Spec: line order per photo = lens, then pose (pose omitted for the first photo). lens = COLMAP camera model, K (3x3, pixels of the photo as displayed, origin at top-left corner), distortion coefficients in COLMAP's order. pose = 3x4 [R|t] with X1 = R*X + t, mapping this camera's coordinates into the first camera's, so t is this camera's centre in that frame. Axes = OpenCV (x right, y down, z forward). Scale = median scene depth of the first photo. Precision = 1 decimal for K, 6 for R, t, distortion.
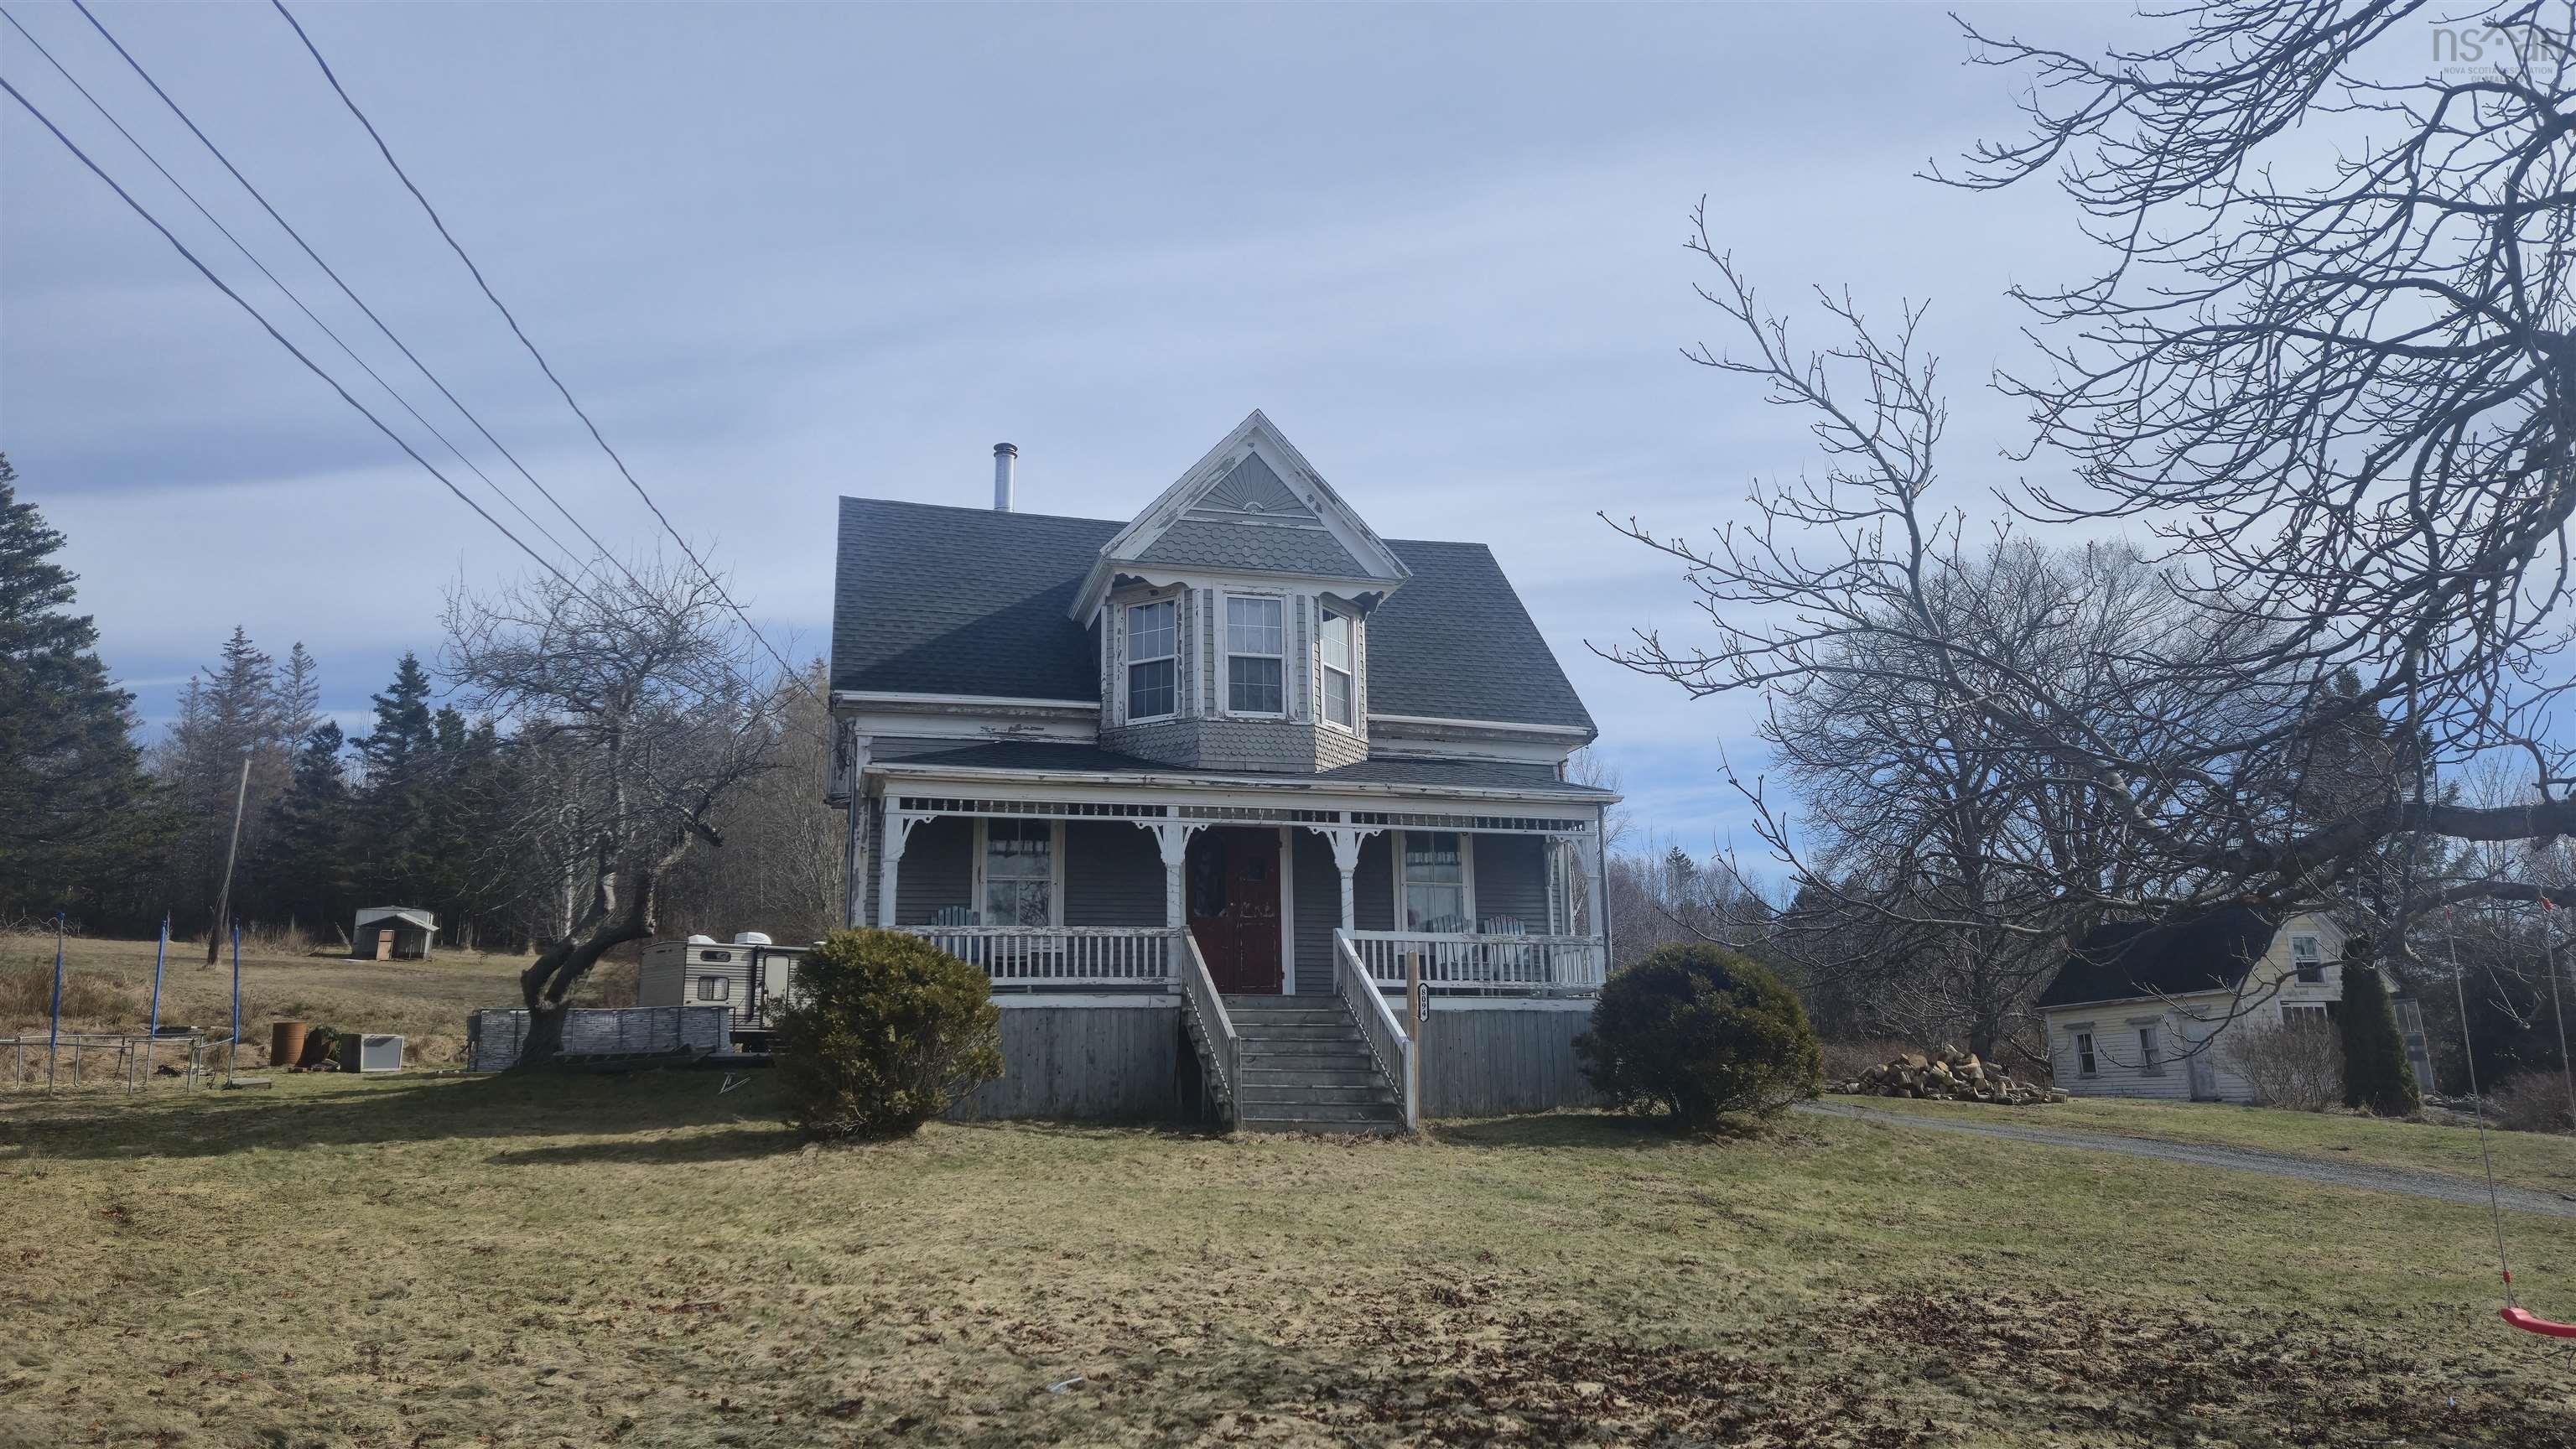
lens RADIAL K [[1725.7, 0, 1288.0], [0, 1725.7, 724.5], [0, 0, 1]] dist [0.046545, -0.000816]
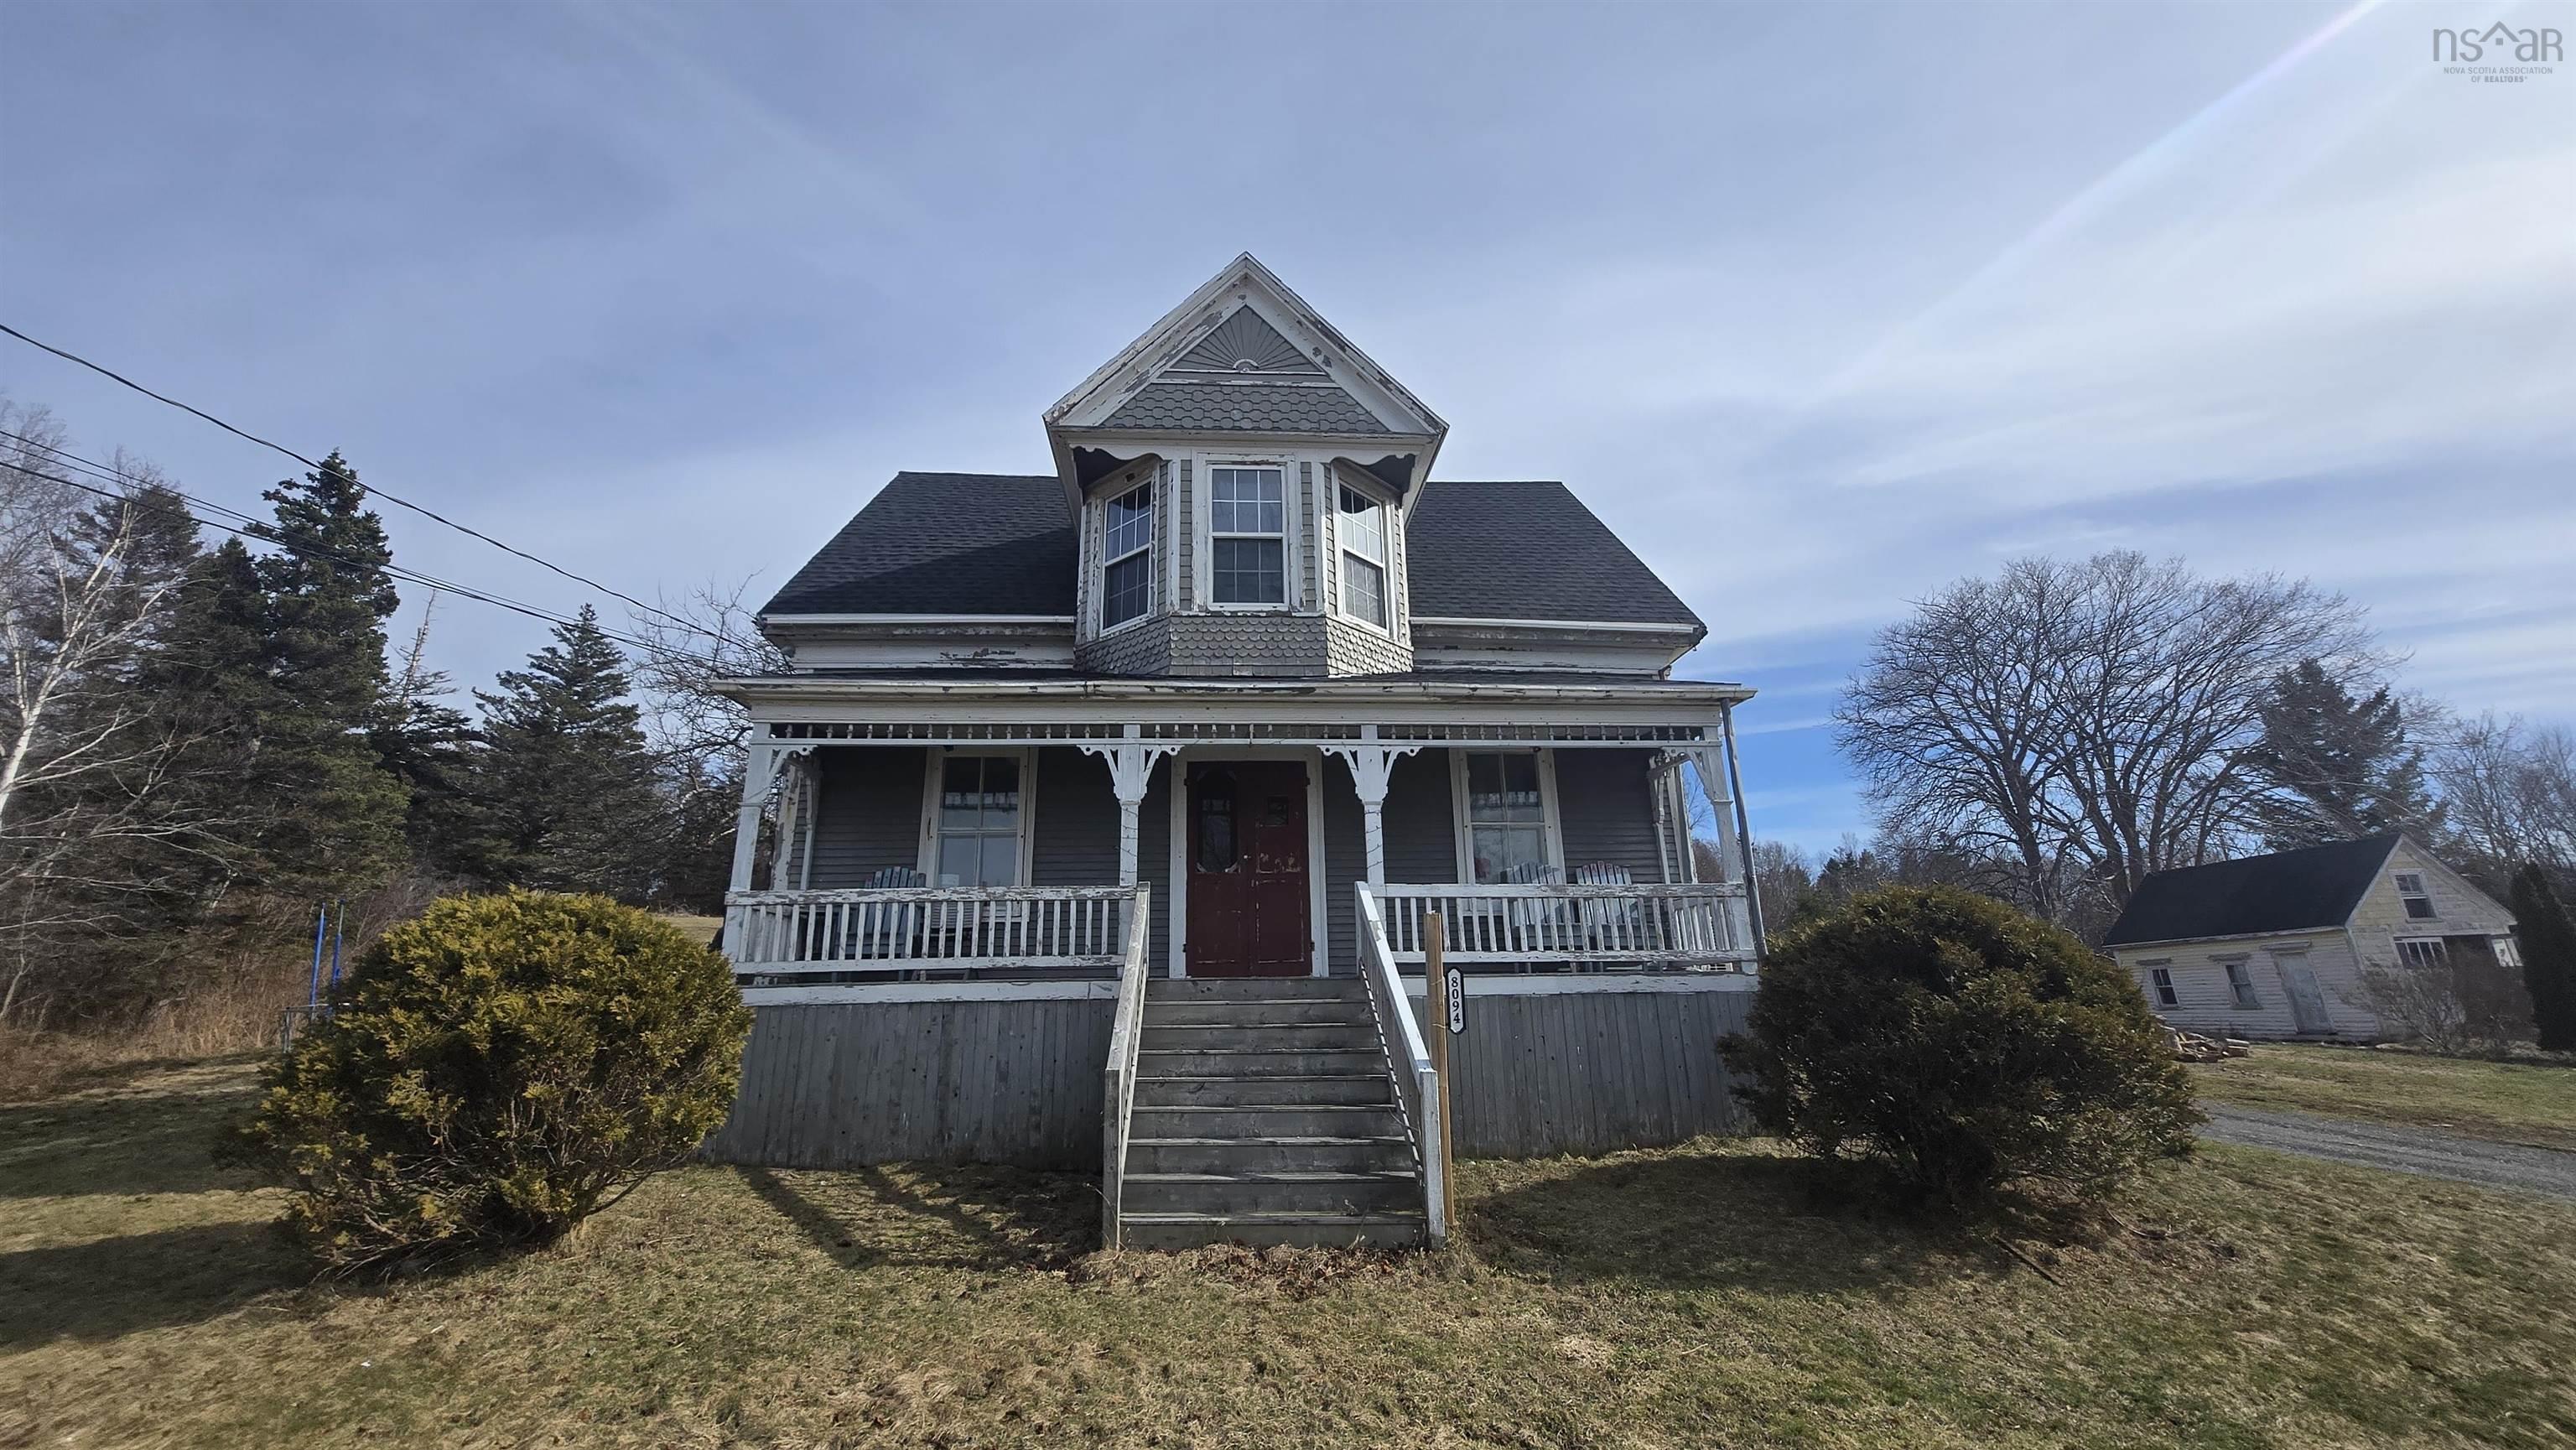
lens RADIAL K [[1021.4, 0, 1282.3], [0, 1021.4, 694.4], [0, 0, 1]] dist [-0.001536, 0.000277]
pose [[0.981169, -0.060749, -0.183347, 0.077950], [0.045675, 0.995303, -0.085352, 0.072941], [0.187671, 0.075371, 0.979336, 0.552695]]
